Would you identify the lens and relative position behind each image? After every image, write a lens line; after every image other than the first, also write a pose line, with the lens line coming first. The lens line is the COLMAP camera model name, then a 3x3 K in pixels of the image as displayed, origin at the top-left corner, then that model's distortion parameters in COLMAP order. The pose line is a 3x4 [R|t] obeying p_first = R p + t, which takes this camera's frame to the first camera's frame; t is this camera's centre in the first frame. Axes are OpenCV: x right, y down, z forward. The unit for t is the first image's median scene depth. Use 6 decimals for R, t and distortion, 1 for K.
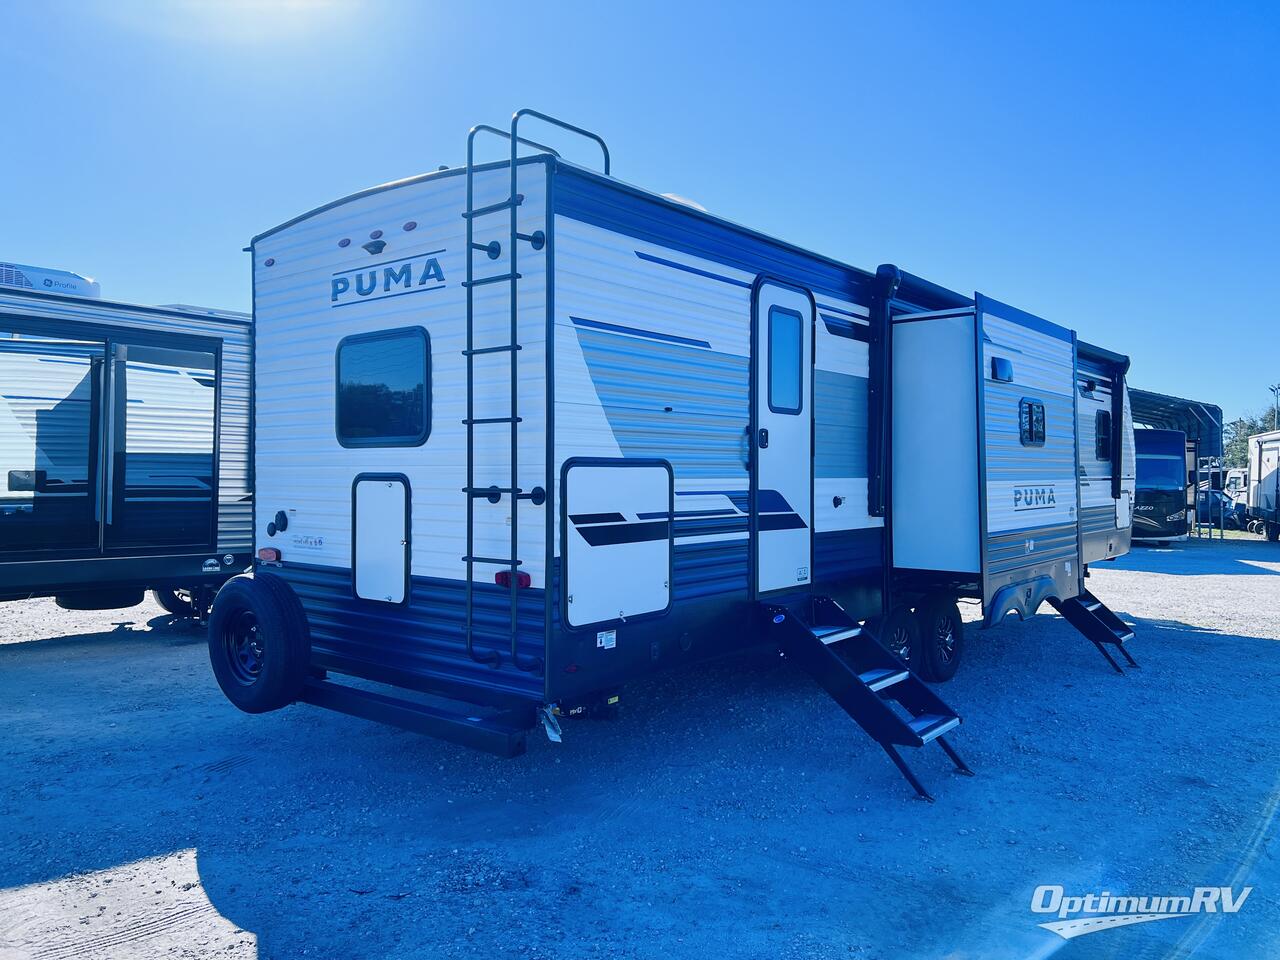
lens RADIAL K [[975.4, 0, 635.7], [0, 975.4, 476.2], [0, 0, 1]] dist [-0.014227, -0.009311]
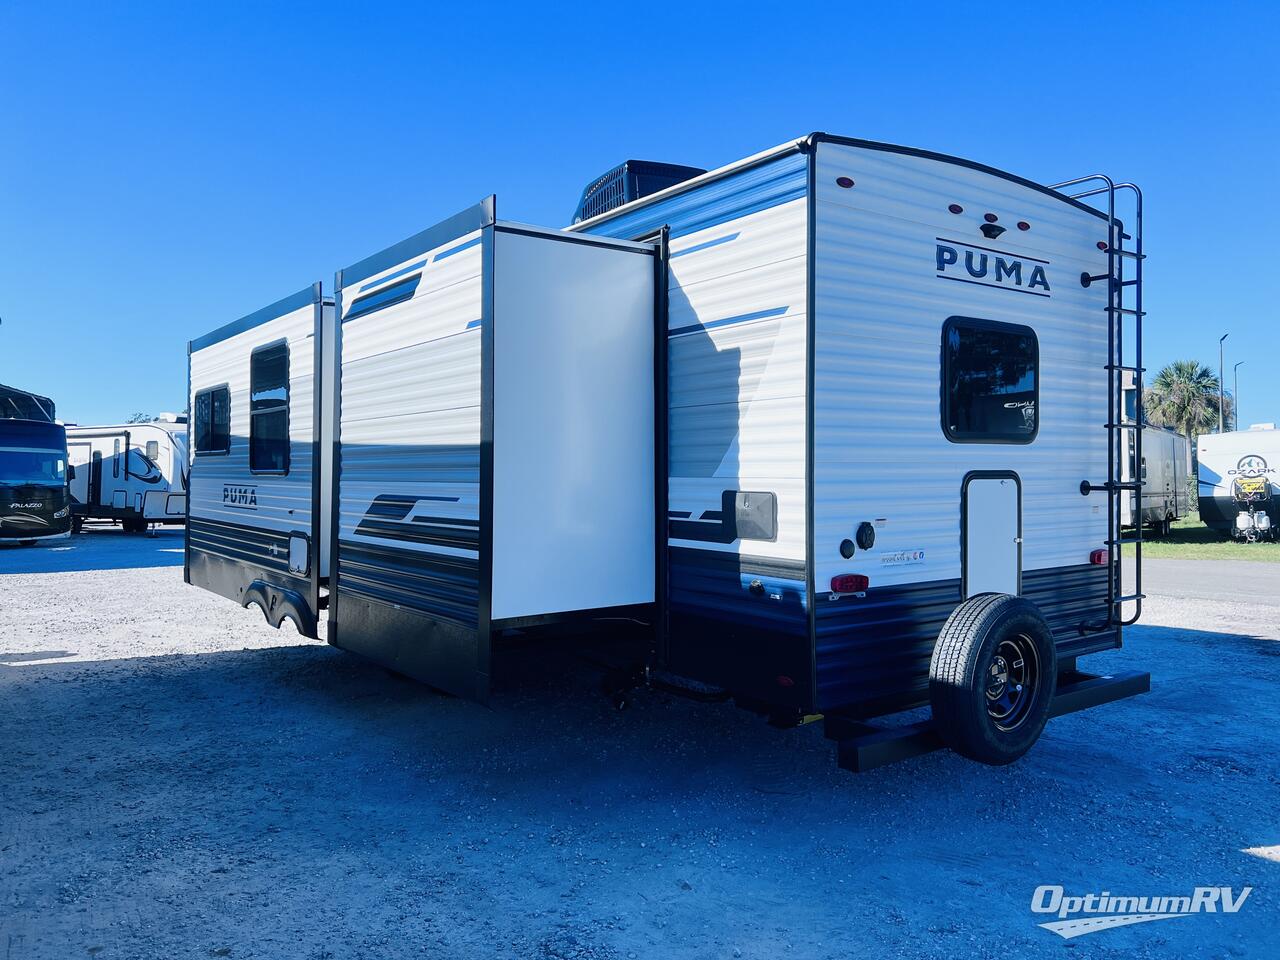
lens RADIAL K [[975.4, 0, 635.3], [0, 975.4, 474.6], [0, 0, 1]] dist [-0.014227, -0.009311]
pose [[0.261760, -0.010213, 0.965079, -1.263536], [0.006910, 0.999938, 0.008708, -0.009850], [-0.965108, 0.004389, 0.261815, 1.083236]]
